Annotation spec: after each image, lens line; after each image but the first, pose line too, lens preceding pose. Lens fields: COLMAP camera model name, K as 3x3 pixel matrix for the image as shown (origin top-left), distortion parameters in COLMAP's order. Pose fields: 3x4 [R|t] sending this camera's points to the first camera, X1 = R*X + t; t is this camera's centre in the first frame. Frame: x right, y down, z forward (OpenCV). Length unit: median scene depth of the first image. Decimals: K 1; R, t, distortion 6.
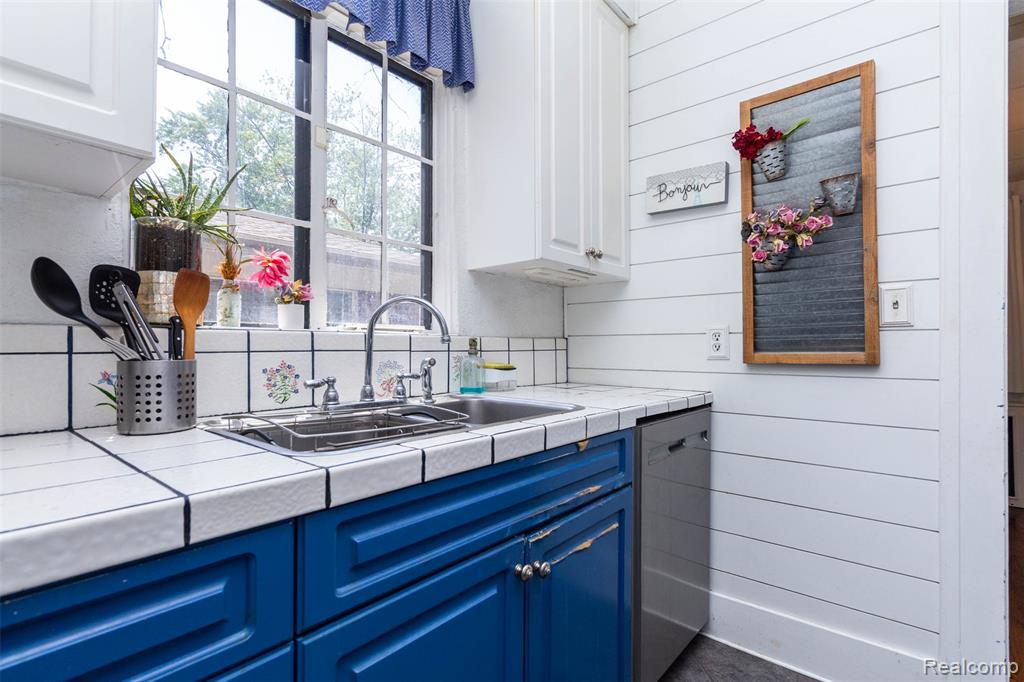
lens RADIAL K [[485.3, 0, 512.8], [0, 485.3, 347.1], [0, 0, 1]] dist [-0.002477, -0.001305]
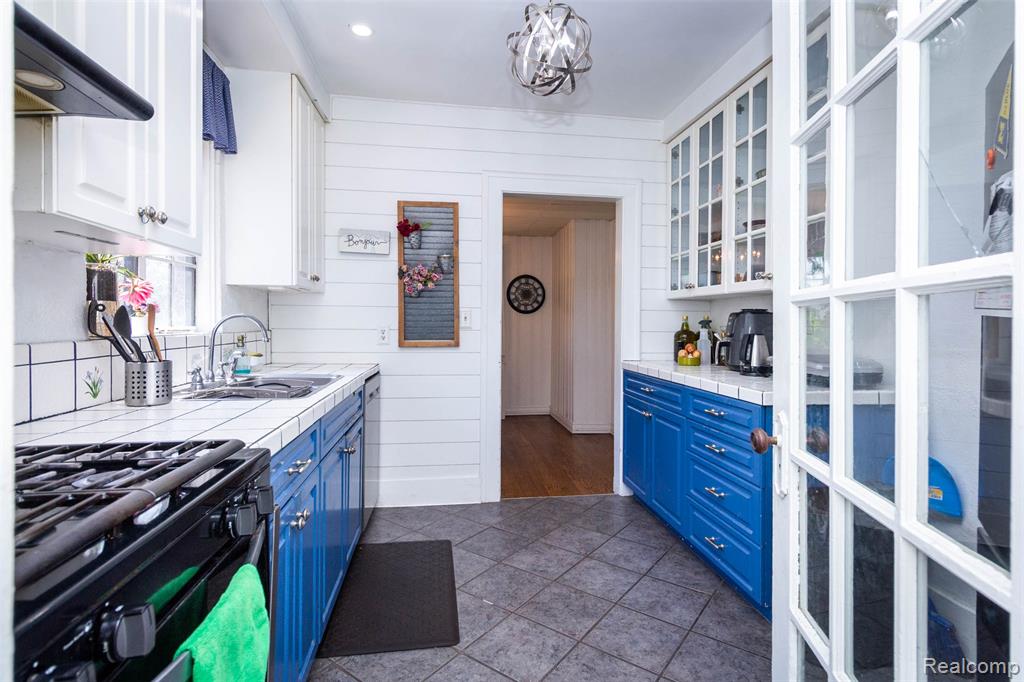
lens RADIAL K [[485.3, 0, 511.2], [0, 485.3, 332.1], [0, 0, 1]] dist [-0.002477, -0.001305]
pose [[0.666135, -0.007550, 0.745793, -0.612394], [-0.007403, 0.999833, 0.016734, -0.056823], [-0.745795, -0.016668, 0.665967, -0.530454]]
